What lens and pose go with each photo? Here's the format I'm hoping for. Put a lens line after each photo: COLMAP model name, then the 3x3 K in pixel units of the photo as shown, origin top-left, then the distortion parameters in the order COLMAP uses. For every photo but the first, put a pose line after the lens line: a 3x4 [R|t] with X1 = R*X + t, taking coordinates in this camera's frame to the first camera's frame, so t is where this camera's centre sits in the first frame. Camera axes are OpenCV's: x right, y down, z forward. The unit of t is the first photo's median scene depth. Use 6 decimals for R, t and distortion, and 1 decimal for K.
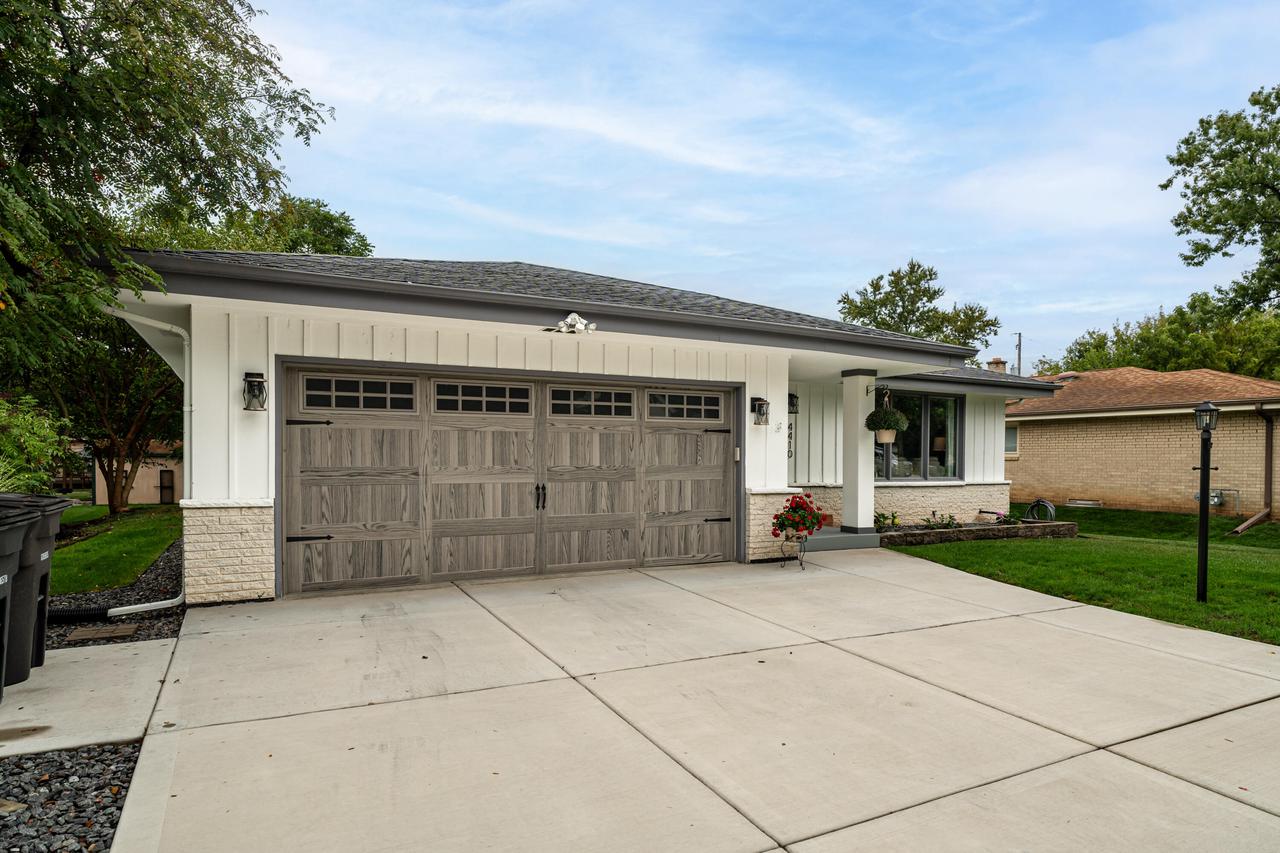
lens RADIAL K [[716.0, 0, 619.5], [0, 716.0, 465.7], [0, 0, 1]] dist [-0.045995, -0.000227]
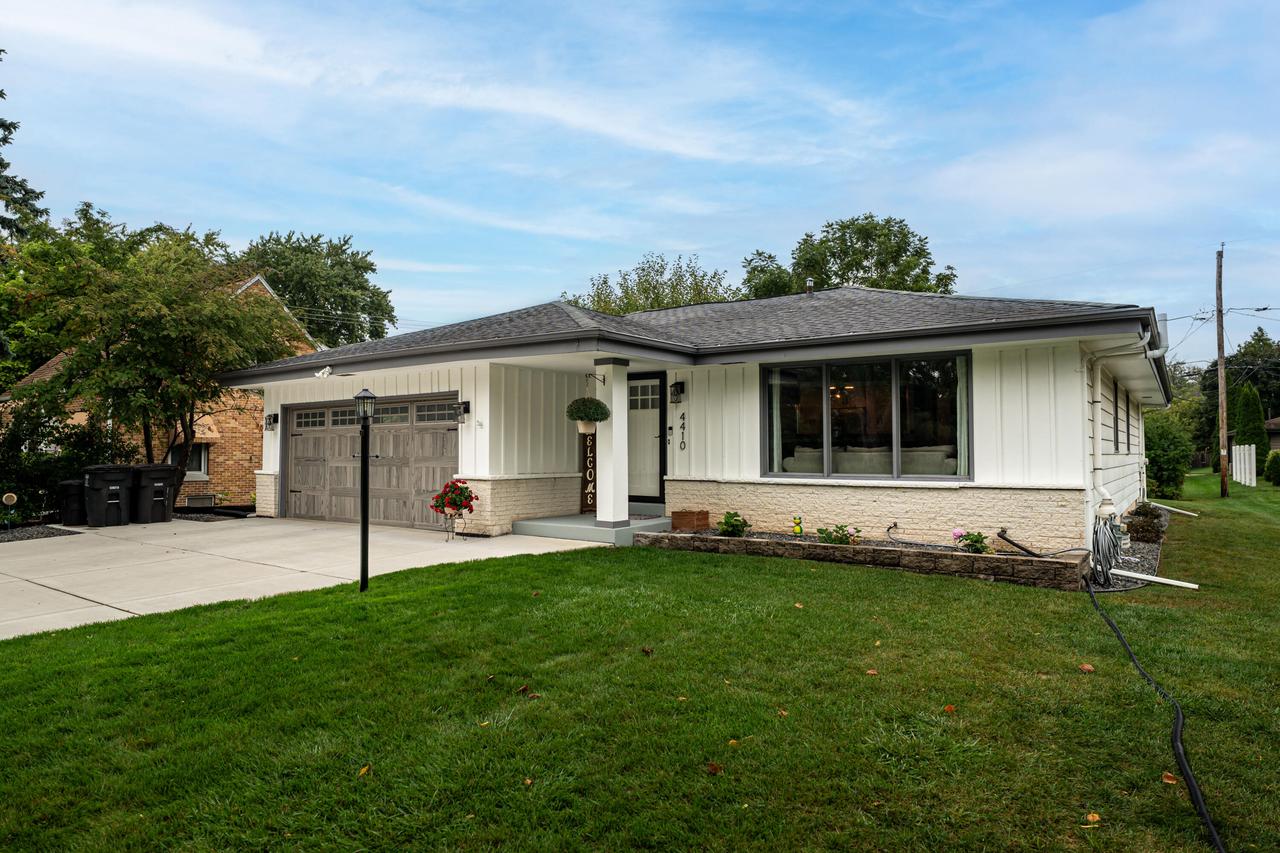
lens RADIAL K [[745.0, 0, 634.3], [0, 745.0, 424.5], [0, 0, 1]] dist [-0.029031, -0.002187]
pose [[0.481434, -0.041976, -0.875477, 1.627925], [-0.007053, 0.998635, -0.051760, 0.010705], [0.876454, 0.031094, 0.480481, 0.706409]]
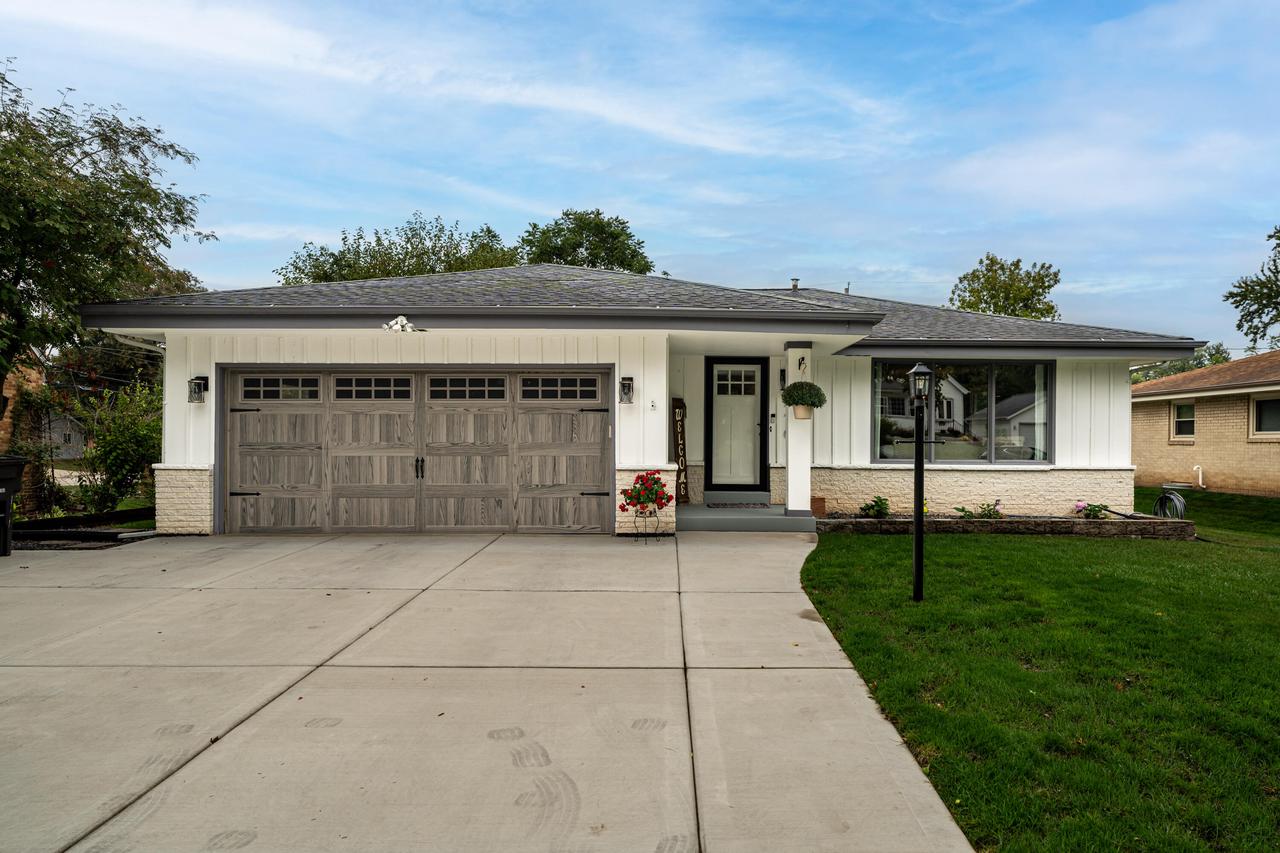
lens RADIAL K [[745.0, 0, 646.5], [0, 745.0, 437.9], [0, 0, 1]] dist [-0.029031, -0.002187]
pose [[0.897642, -0.005399, -0.440693, 0.769159], [-0.004283, 0.999771, -0.020971, 0.017189], [0.440705, 0.020712, 0.897413, 0.044856]]
